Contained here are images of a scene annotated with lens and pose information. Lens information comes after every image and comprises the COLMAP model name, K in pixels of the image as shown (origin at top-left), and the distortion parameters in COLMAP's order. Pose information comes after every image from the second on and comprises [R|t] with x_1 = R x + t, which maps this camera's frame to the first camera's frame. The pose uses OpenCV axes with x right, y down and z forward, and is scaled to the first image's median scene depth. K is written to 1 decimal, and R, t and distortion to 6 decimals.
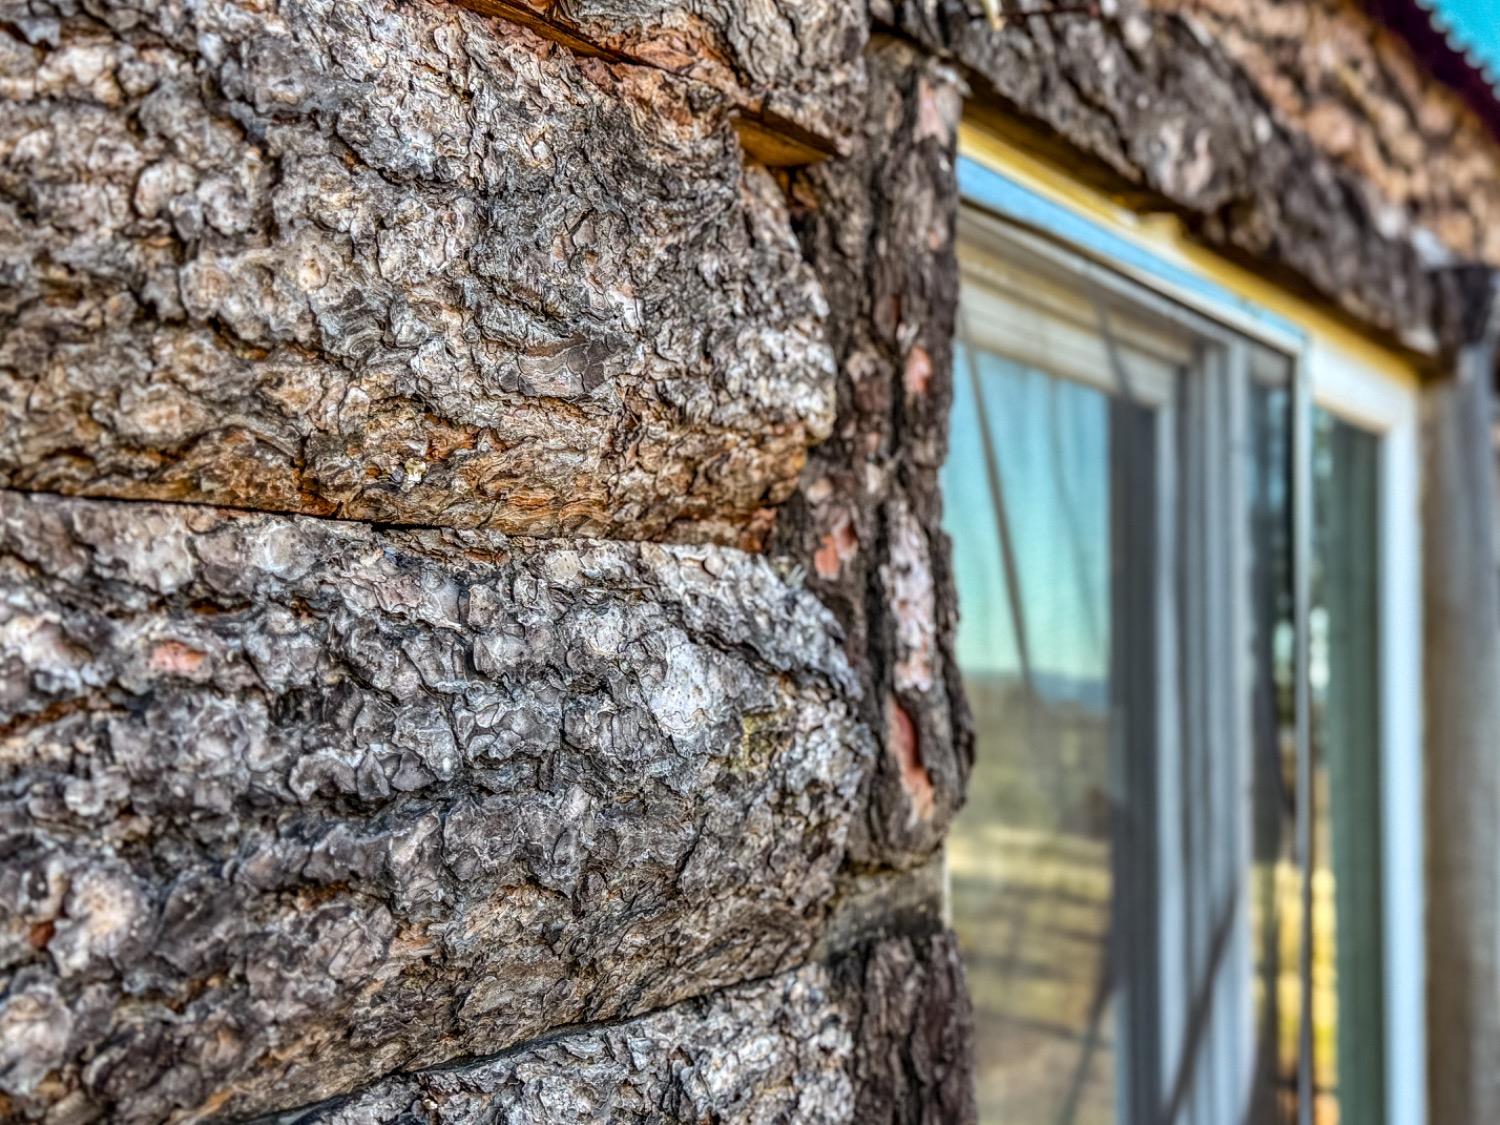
lens RADIAL K [[1968.6, 0, 750.2], [0, 1968.6, 562.9], [0, 0, 1]] dist [-0.009693, 0.000000]
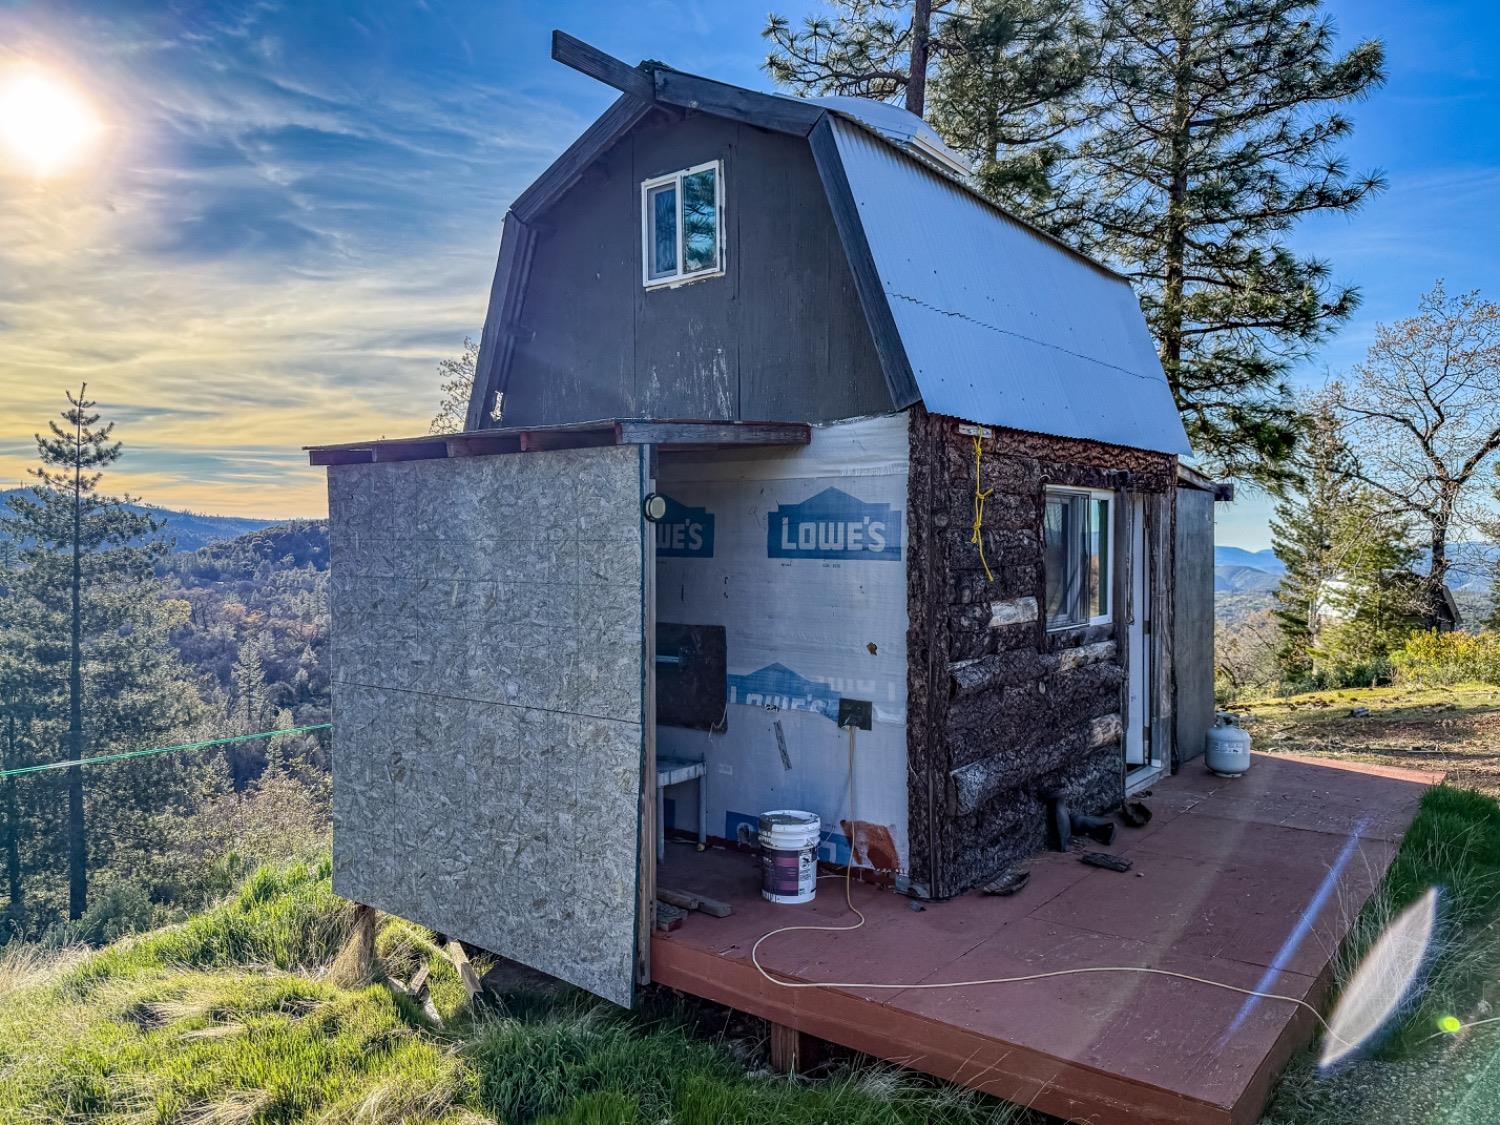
lens RADIAL K [[1064.1, 0, 749.4], [0, 1064.1, 558.6], [0, 0, 1]] dist [0.004326, -0.000085]
pose [[0.991476, -0.004269, -0.130216, -0.778053], [0.015286, 0.996372, 0.083726, -0.365384], [0.129386, -0.085003, 0.987944, -5.206687]]
